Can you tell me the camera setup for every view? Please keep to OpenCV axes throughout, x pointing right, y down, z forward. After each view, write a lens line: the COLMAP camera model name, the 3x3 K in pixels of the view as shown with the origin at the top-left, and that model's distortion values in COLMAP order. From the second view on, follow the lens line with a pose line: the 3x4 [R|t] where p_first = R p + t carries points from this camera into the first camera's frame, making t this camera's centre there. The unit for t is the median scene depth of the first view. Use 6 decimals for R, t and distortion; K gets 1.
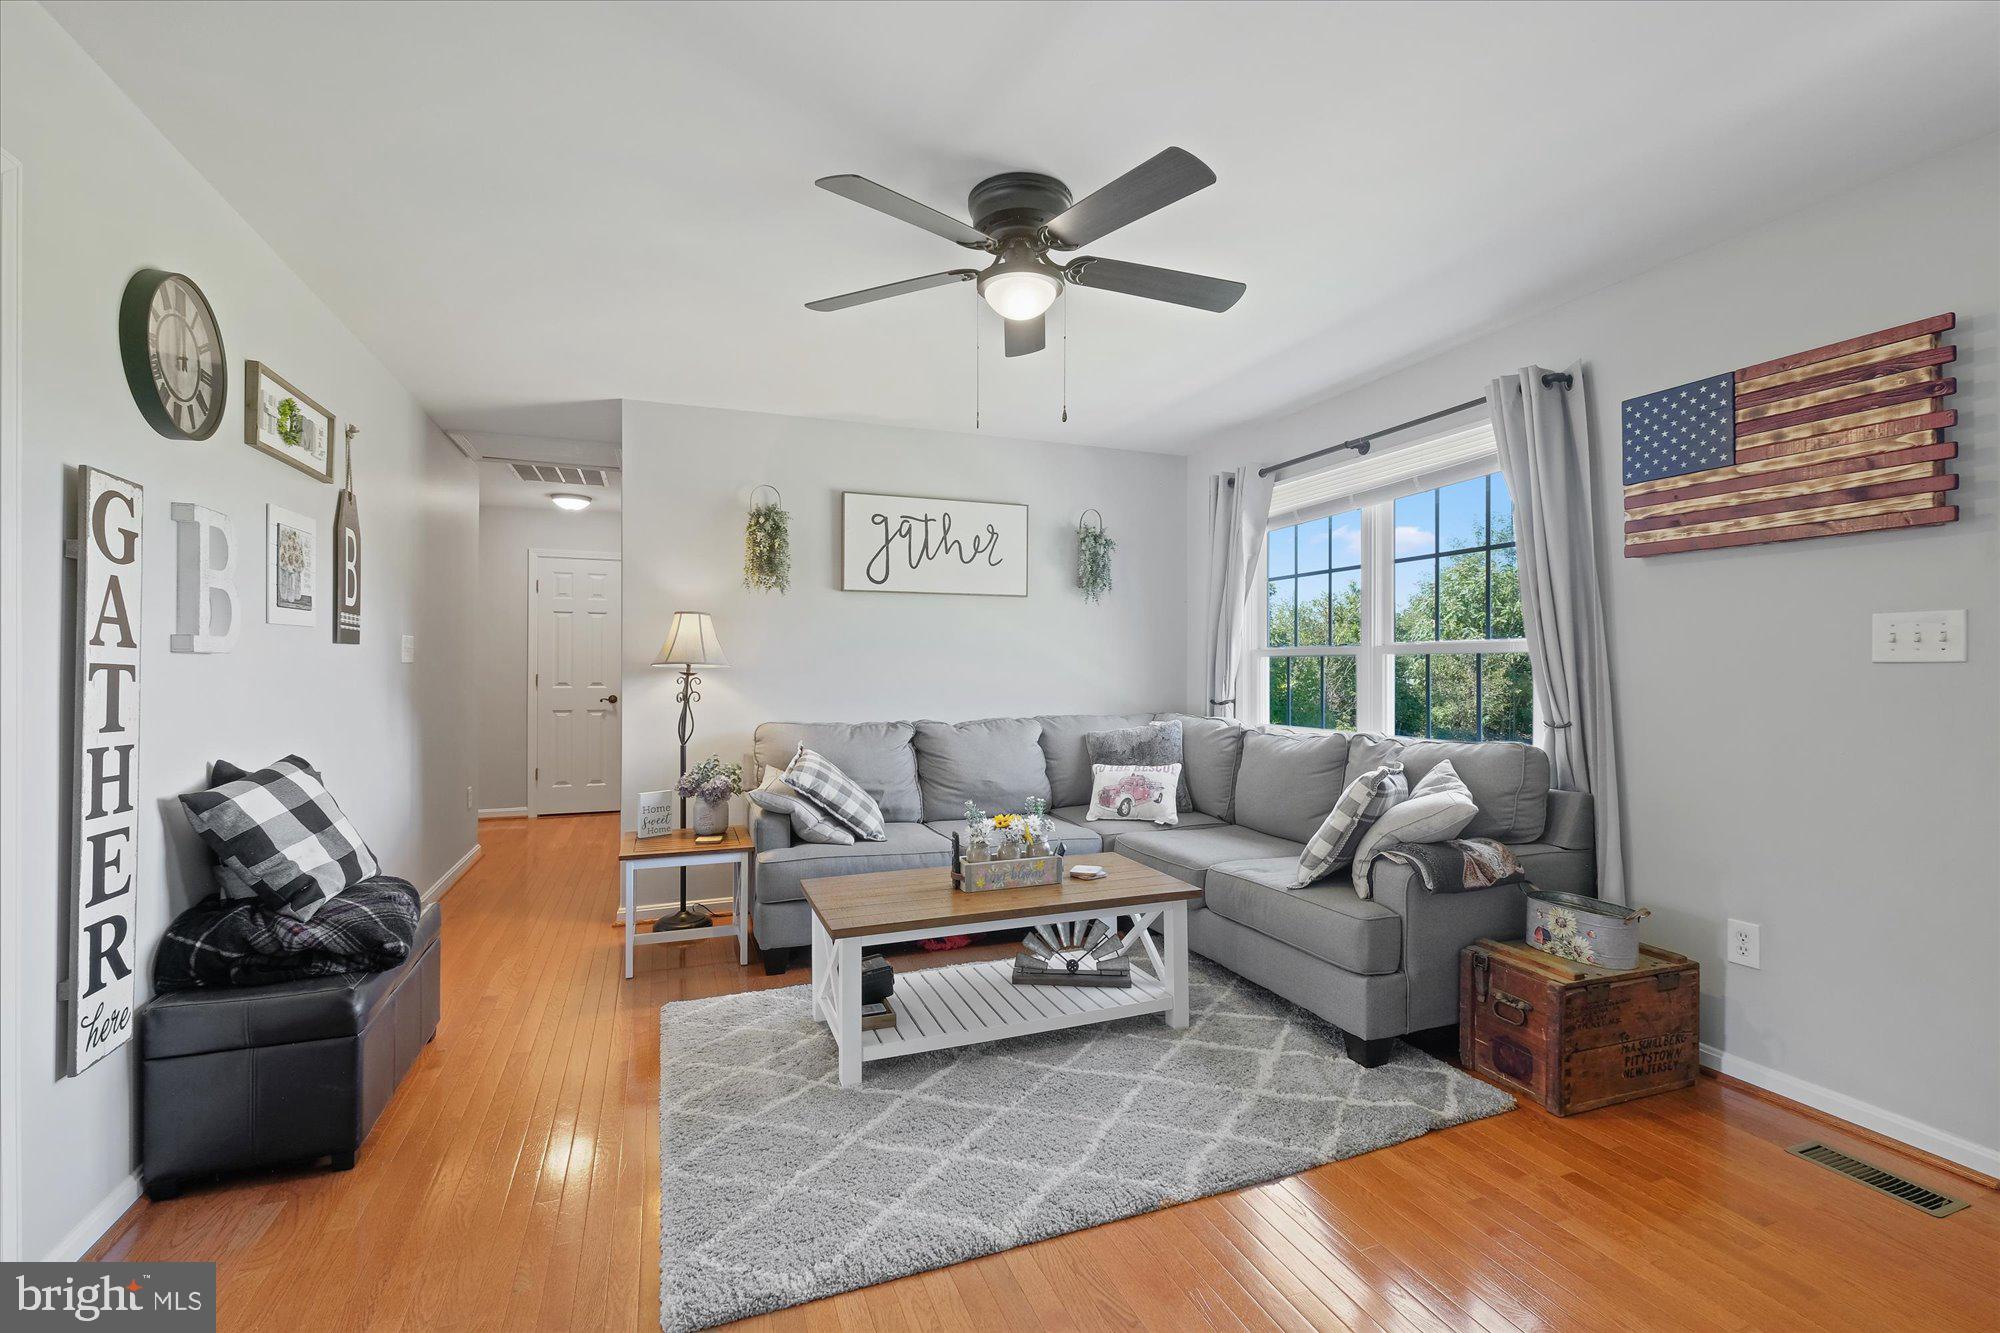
lens RADIAL K [[877.3, 0, 1015.9], [0, 877.3, 670.0], [0, 0, 1]] dist [0.002076, 0.000159]
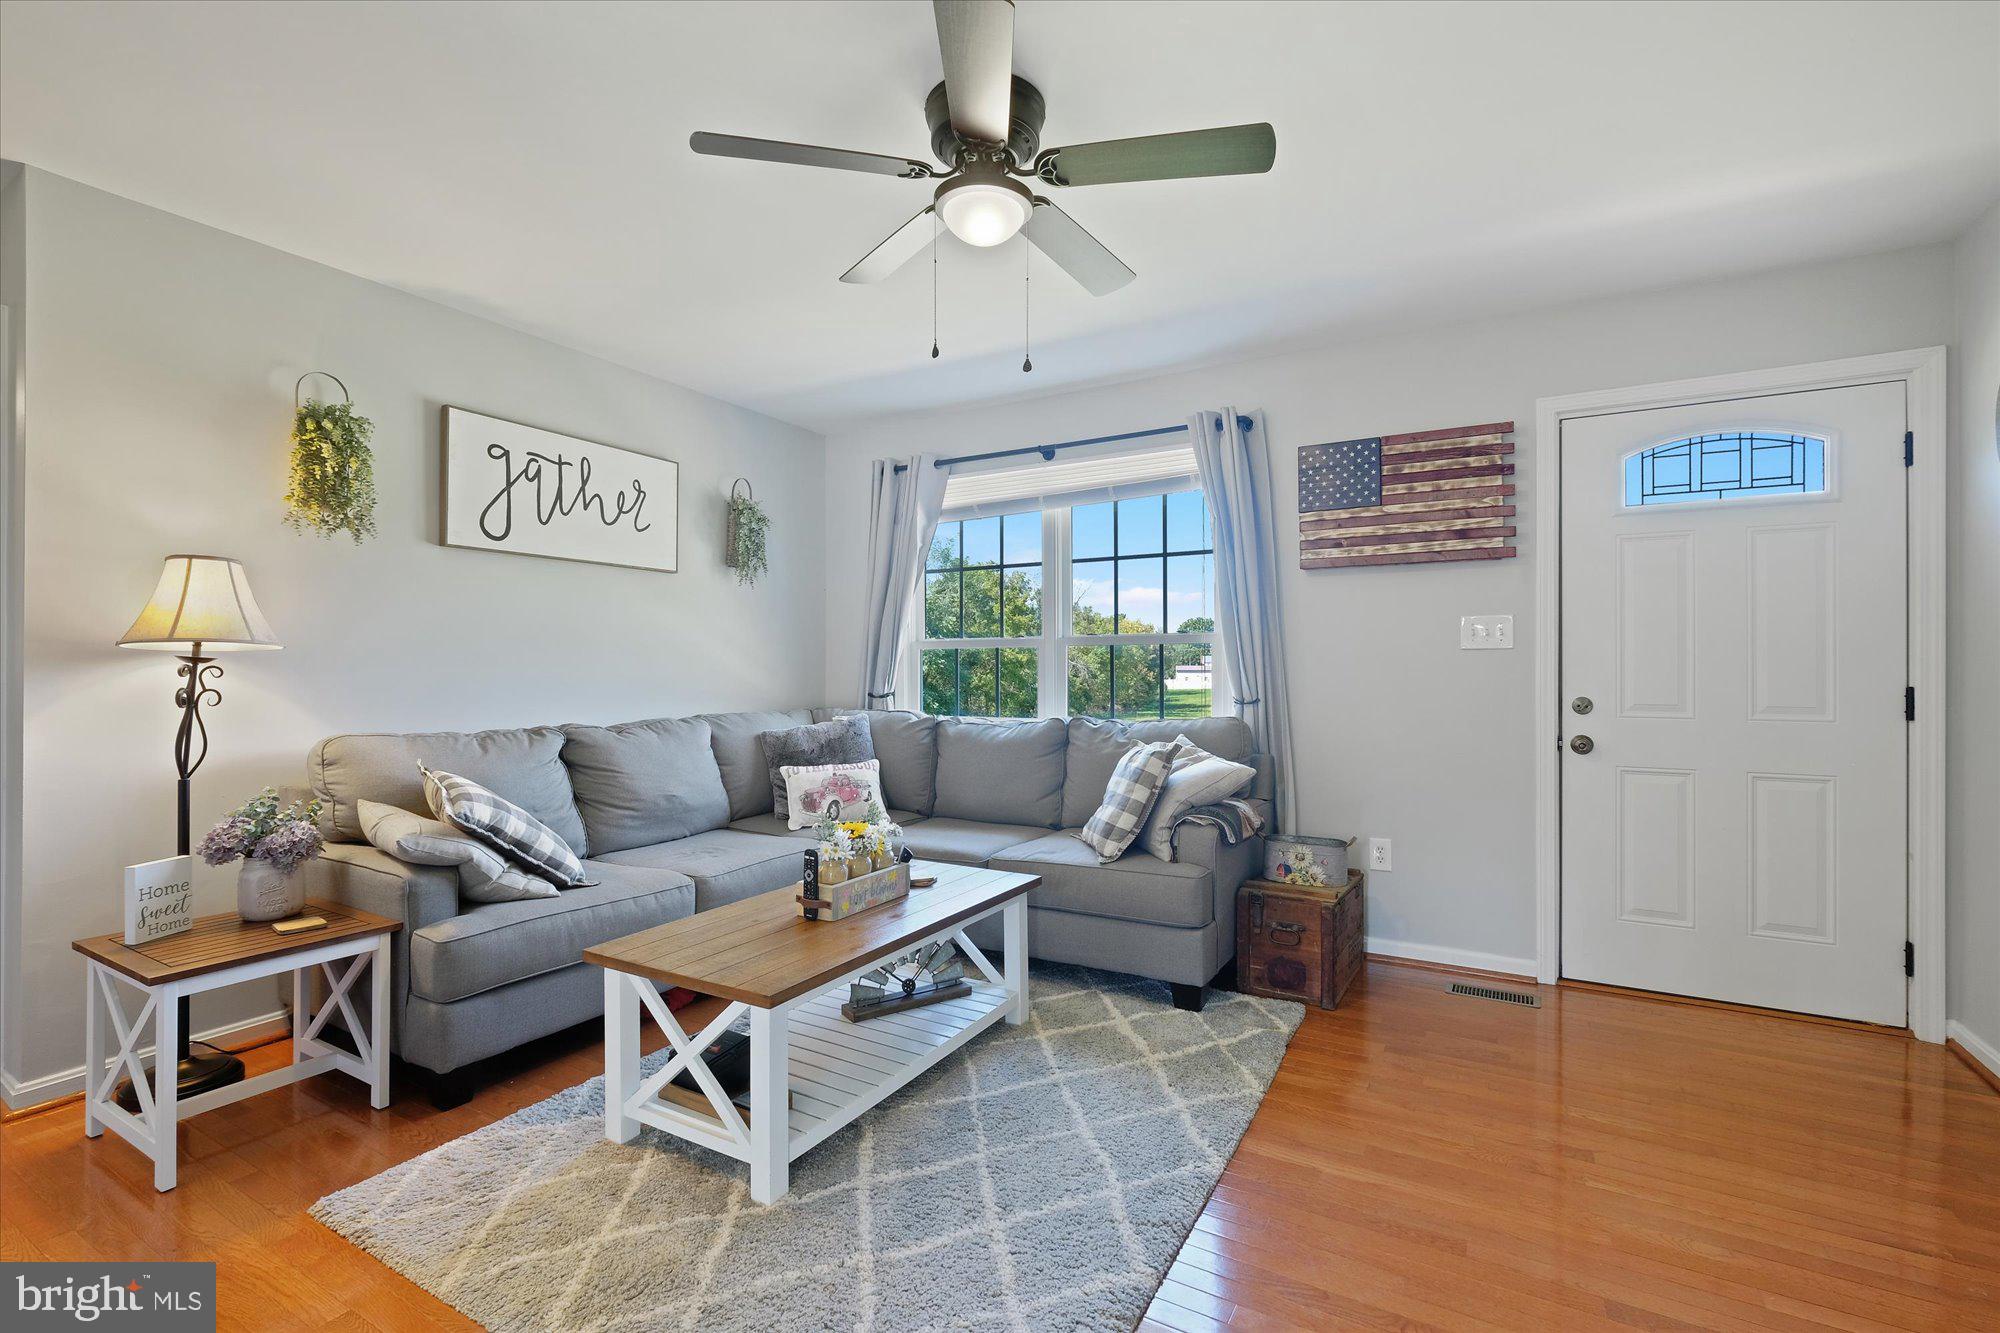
lens RADIAL K [[877.3, 0, 1005.7], [0, 877.3, 674.6], [0, 0, 1]] dist [0.002076, 0.000159]
pose [[0.784543, -0.004288, 0.620059, -0.435805], [0.004888, 0.999988, 0.000730, 0.023300], [-0.620055, 0.002459, 0.784554, 0.256880]]
